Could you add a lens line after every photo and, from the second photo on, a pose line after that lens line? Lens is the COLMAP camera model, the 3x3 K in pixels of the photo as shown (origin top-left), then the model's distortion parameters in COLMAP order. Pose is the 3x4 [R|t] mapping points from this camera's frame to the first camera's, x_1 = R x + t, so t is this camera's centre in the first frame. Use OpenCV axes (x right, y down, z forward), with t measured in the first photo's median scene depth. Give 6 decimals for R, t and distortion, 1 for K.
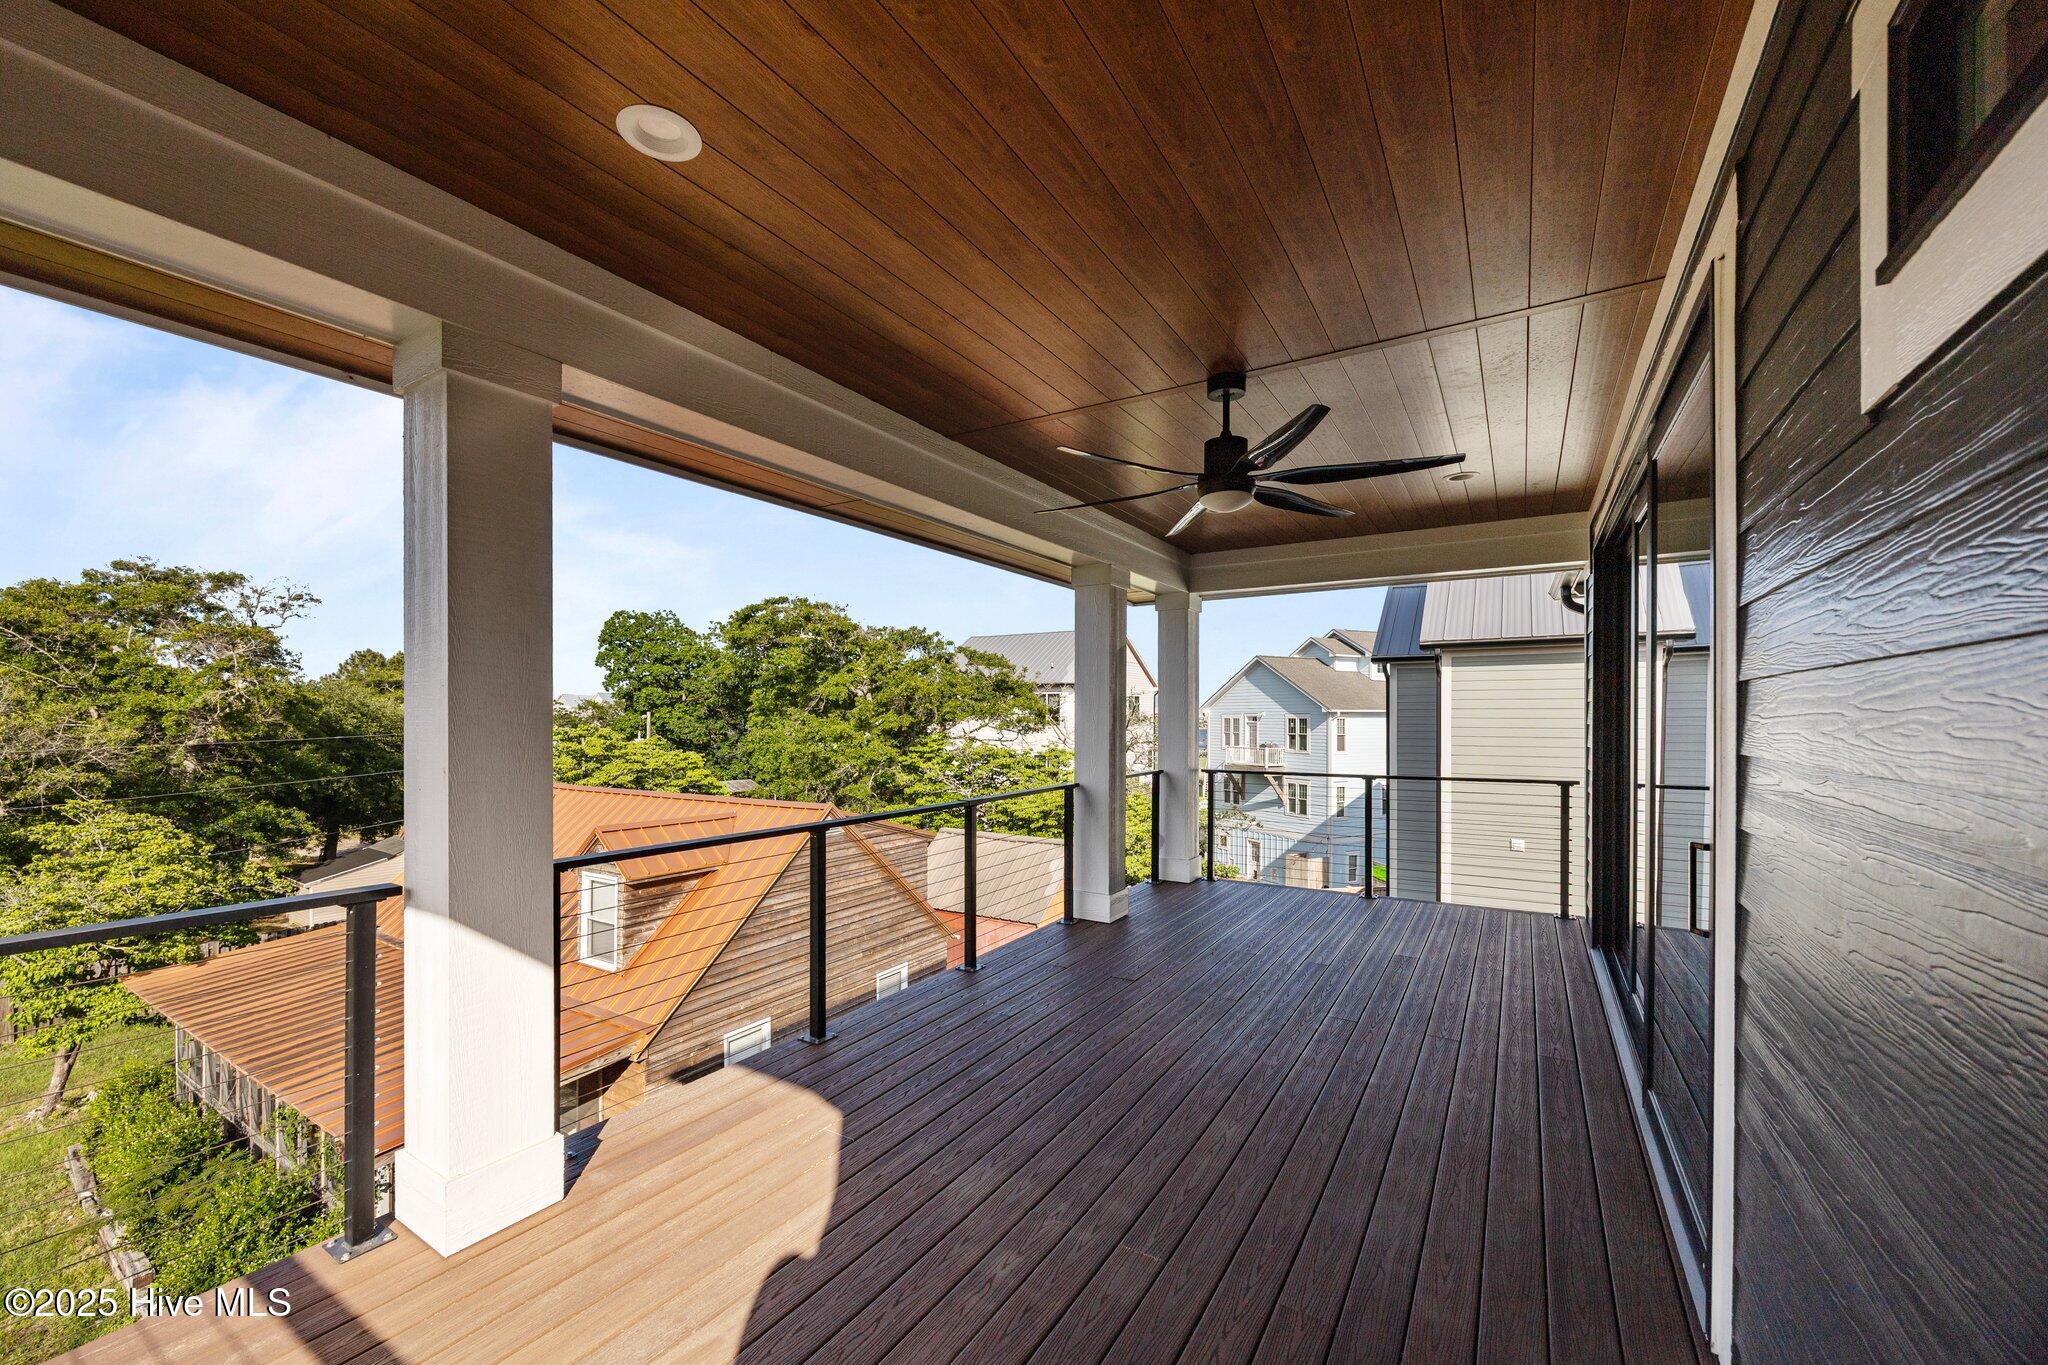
lens RADIAL K [[794.4, 0, 1005.6], [0, 794.4, 720.9], [0, 0, 1]] dist [-0.000257, -0.000028]
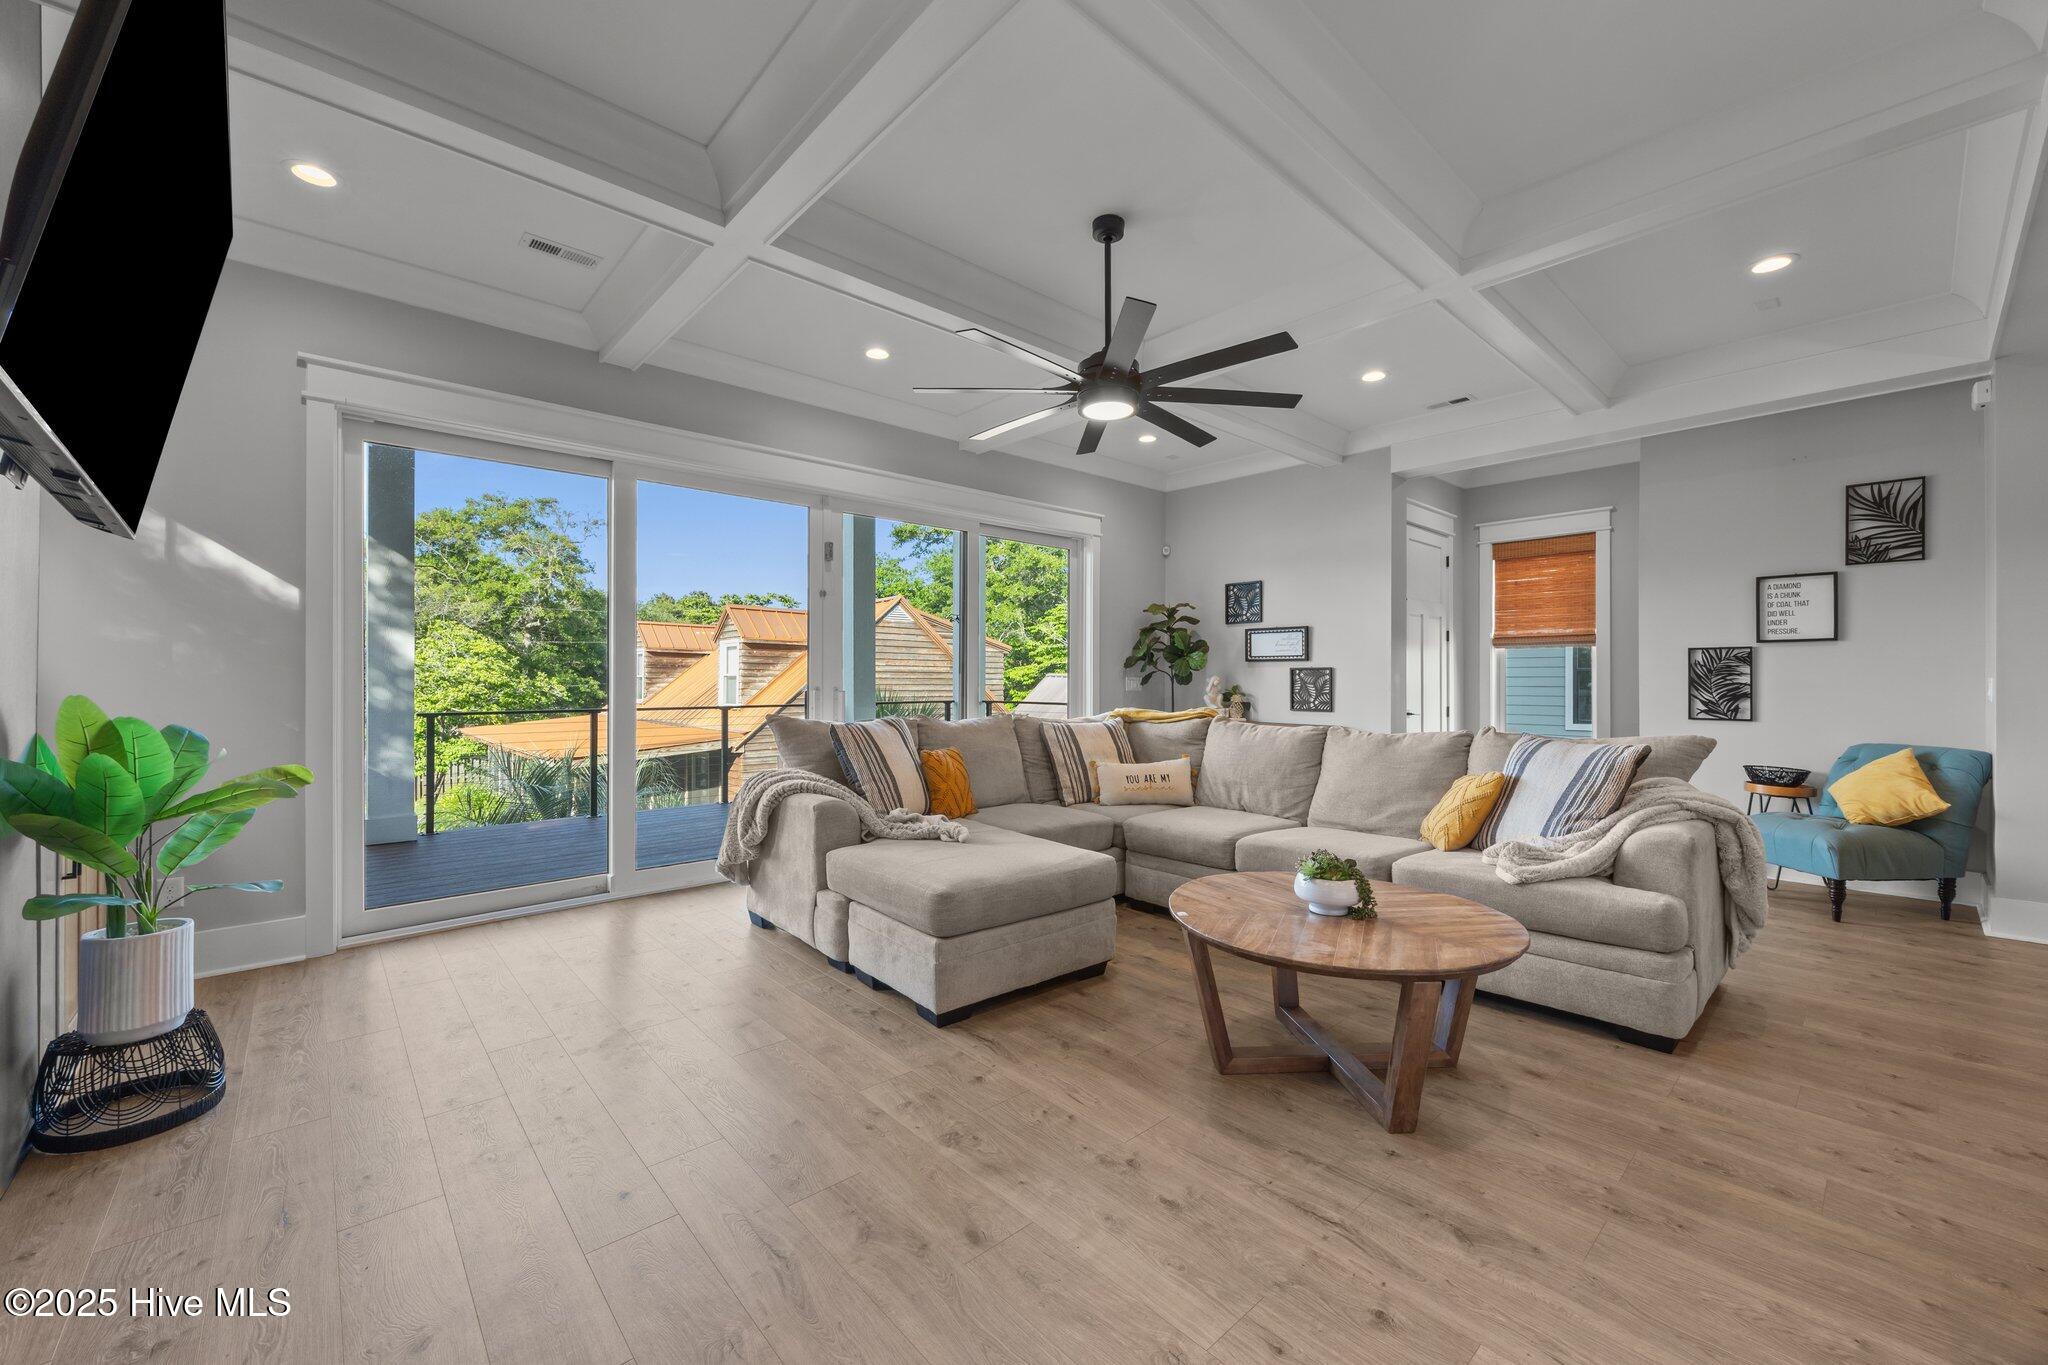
lens RADIAL K [[794.4, 0, 1031.3], [0, 794.4, 678.4], [0, 0, 1]] dist [-0.000257, -0.000028]
pose [[0.965770, 0.002751, -0.259383, 0.171299], [-0.004100, 0.999981, -0.004659, 0.132404], [0.259366, 0.005563, 0.965763, -0.090018]]
